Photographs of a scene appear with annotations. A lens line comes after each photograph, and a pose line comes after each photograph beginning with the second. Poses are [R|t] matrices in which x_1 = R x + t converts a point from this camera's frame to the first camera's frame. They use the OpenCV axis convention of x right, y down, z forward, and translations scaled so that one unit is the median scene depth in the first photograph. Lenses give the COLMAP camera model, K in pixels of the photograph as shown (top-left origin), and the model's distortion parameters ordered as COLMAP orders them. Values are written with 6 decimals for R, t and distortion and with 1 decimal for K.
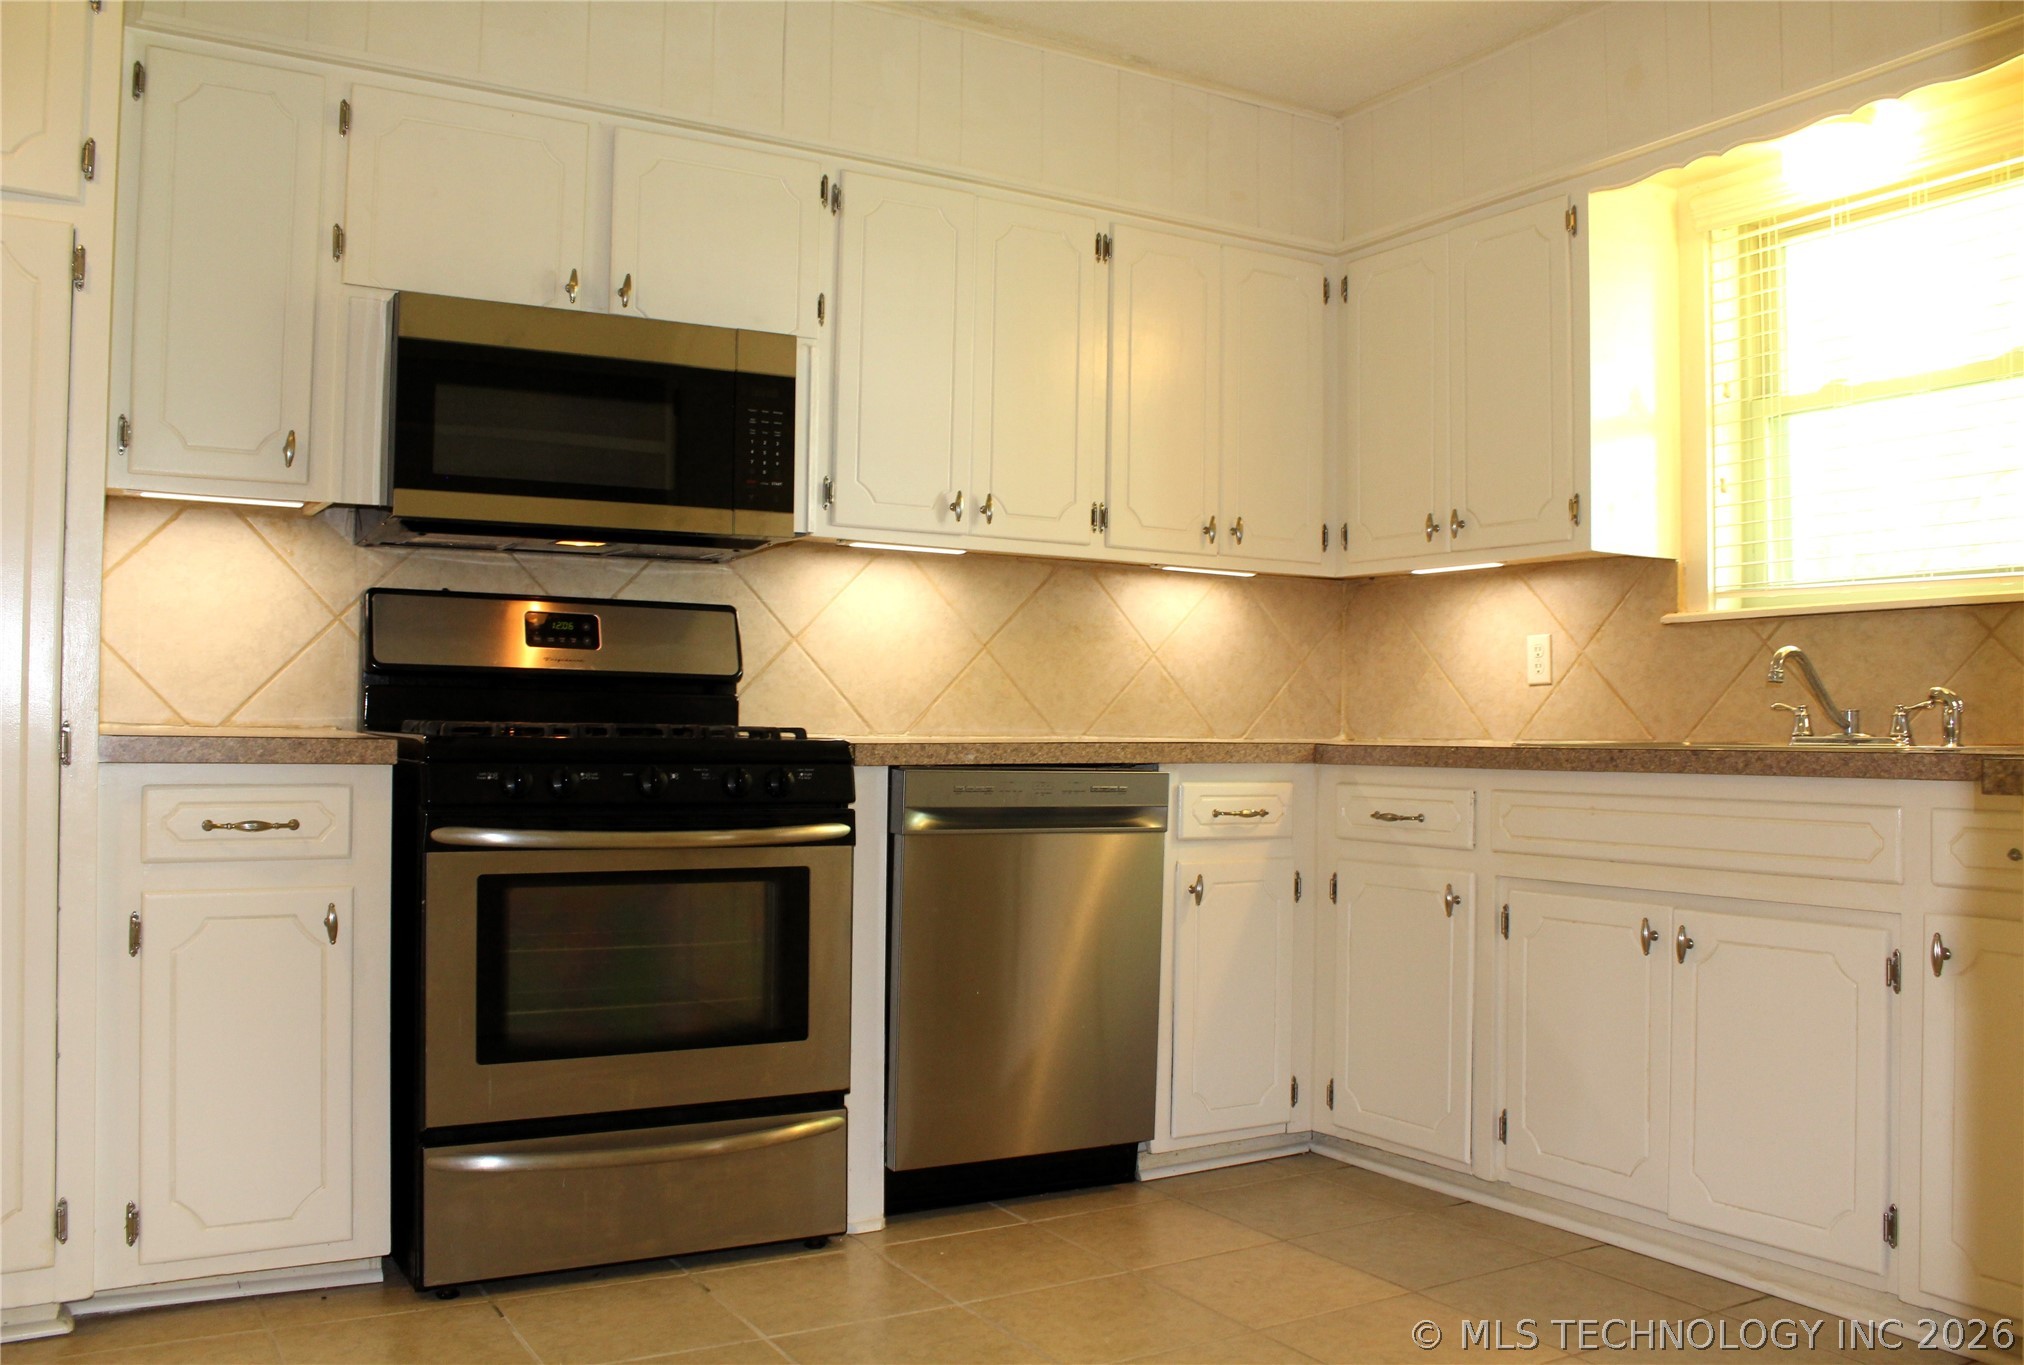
lens RADIAL K [[1767.3, 0, 937.7], [0, 1767.3, 672.7], [0, 0, 1]] dist [-0.153303, 0.170281]
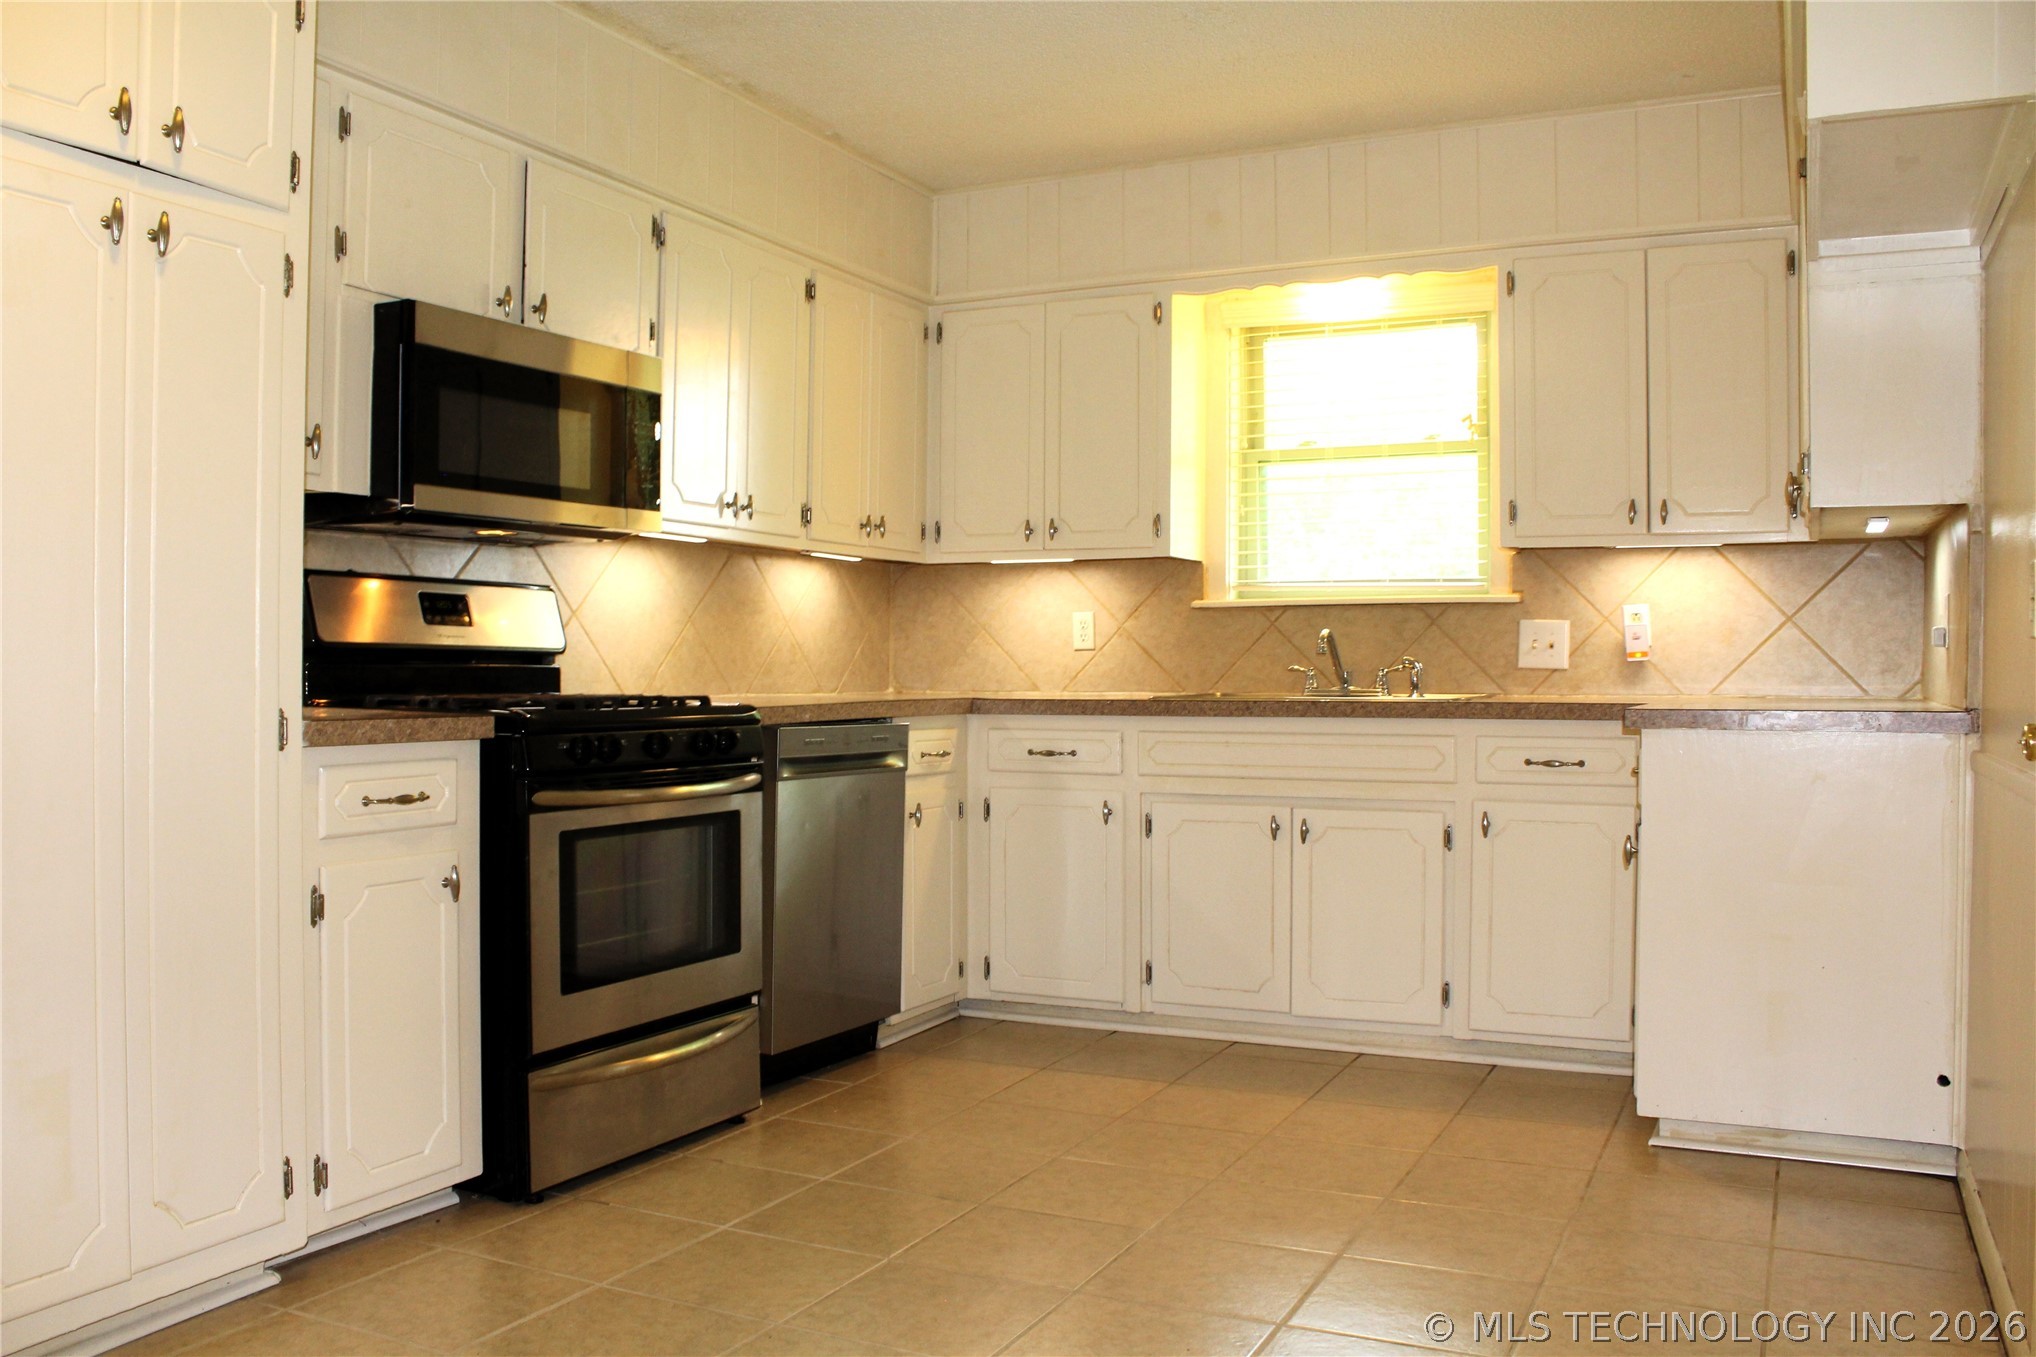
lens RADIAL K [[1718.1, 0, 1005.0], [0, 1718.1, 681.4], [0, 0, 1]] dist [-0.176989, 0.180492]
pose [[0.833285, -0.014106, 0.552663, -0.487773], [-0.008752, 0.999213, 0.038699, -0.022102], [-0.552774, -0.037084, 0.832506, -0.066376]]
